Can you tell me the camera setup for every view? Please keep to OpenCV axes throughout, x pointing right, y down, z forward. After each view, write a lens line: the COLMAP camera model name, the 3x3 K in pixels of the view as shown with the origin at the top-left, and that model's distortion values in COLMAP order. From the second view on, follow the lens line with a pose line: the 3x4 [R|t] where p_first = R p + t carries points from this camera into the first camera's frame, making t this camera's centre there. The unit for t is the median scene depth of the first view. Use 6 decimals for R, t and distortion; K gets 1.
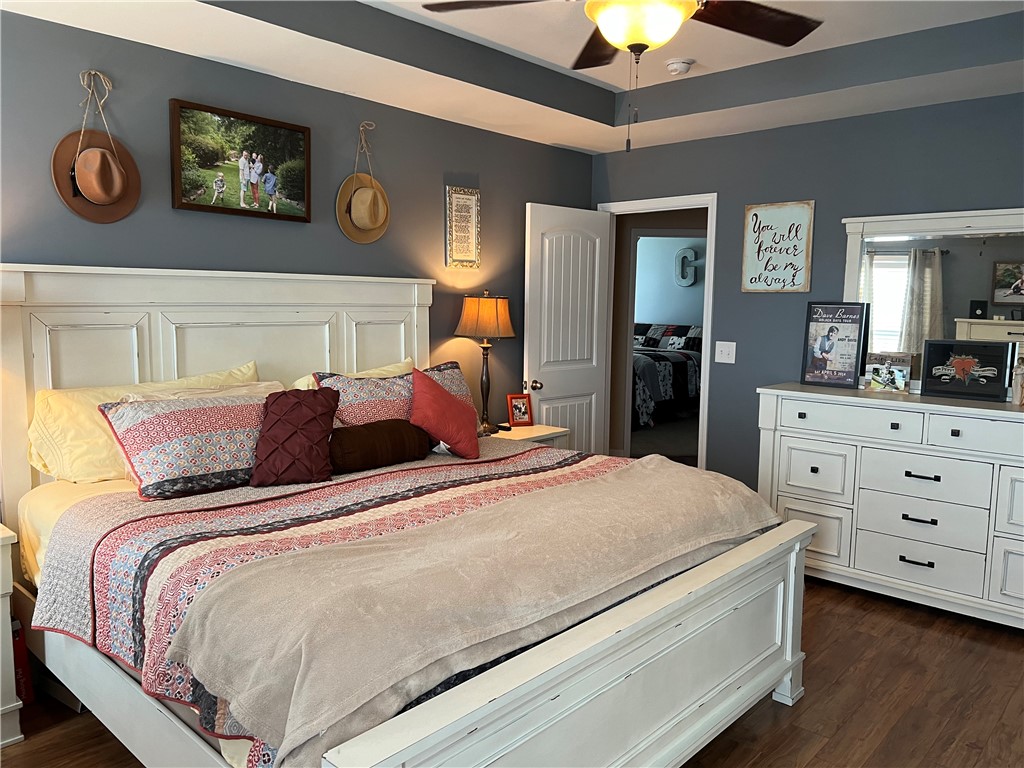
lens RADIAL K [[770.0, 0, 511.7], [0, 770.0, 384.6], [0, 0, 1]] dist [0.001779, 0.000351]
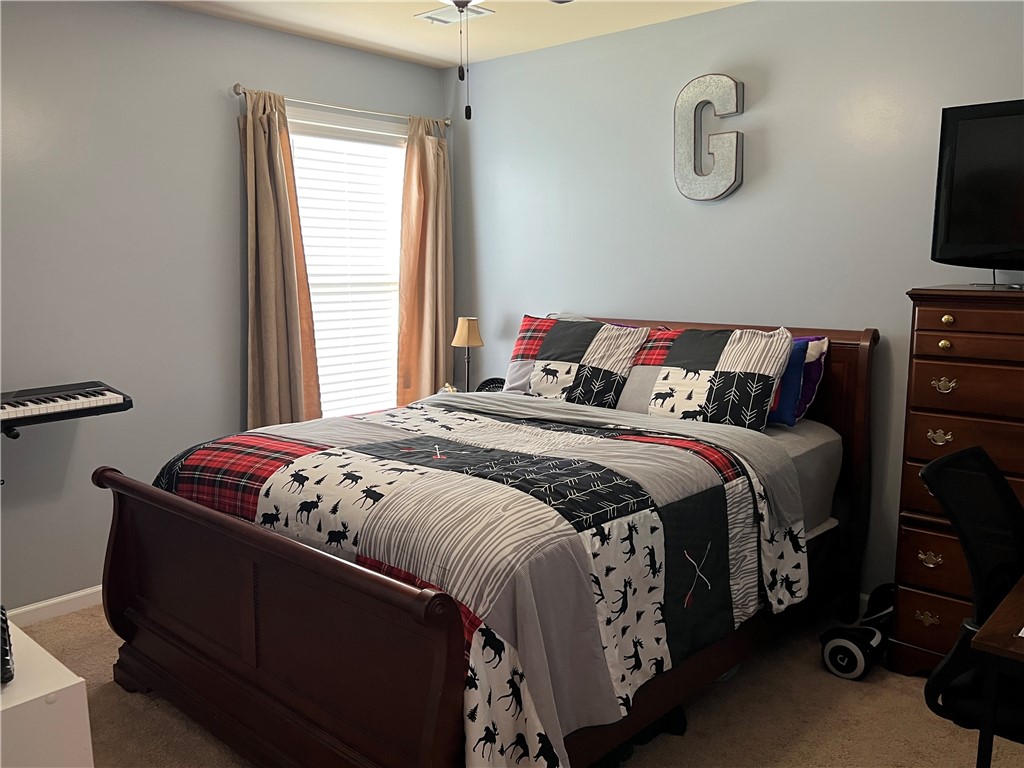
lens RADIAL K [[835.2, 0, 512.0], [0, 835.2, 383.5], [0, 0, 1]] dist [0.006443, 0.000925]
pose [[0.999715, -0.020732, 0.011832, 0.146366], [0.020363, 0.999328, 0.030469, -0.067317], [-0.012456, -0.030220, 0.999466, 0.683623]]
